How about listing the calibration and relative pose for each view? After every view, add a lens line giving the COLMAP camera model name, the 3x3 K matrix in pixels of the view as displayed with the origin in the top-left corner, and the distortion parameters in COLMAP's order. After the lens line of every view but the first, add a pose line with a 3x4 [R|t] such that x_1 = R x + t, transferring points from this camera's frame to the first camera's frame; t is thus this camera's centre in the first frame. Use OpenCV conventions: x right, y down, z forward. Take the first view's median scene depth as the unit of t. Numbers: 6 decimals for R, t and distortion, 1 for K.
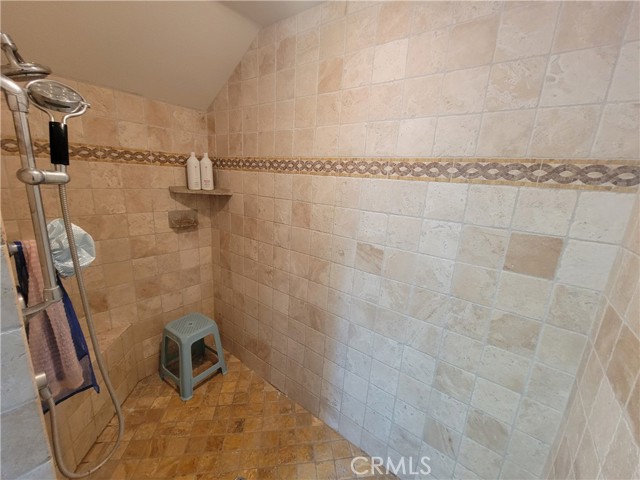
lens RADIAL K [[260.3, 0, 321.6], [0, 260.3, 239.8], [0, 0, 1]] dist [-0.001851, -0.000249]
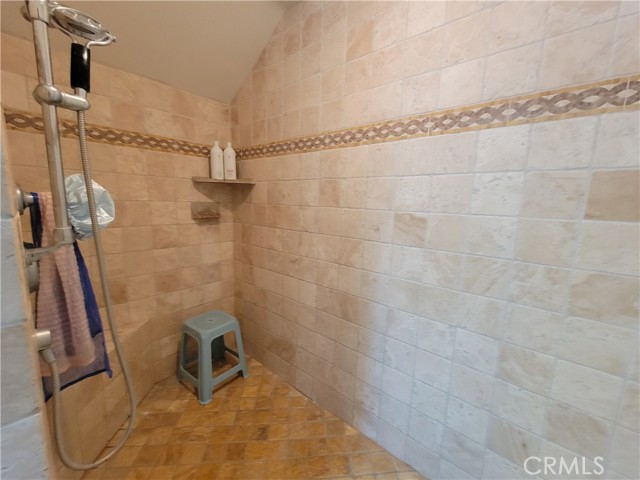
lens RADIAL K [[259.5, 0, 322.0], [0, 259.5, 240.1], [0, 0, 1]] dist [-0.001081, 0.000263]
pose [[0.998229, -0.021391, -0.055502, -0.062496], [0.016726, 0.996393, -0.083198, 0.163606], [0.057081, 0.082122, 0.994986, 0.095333]]
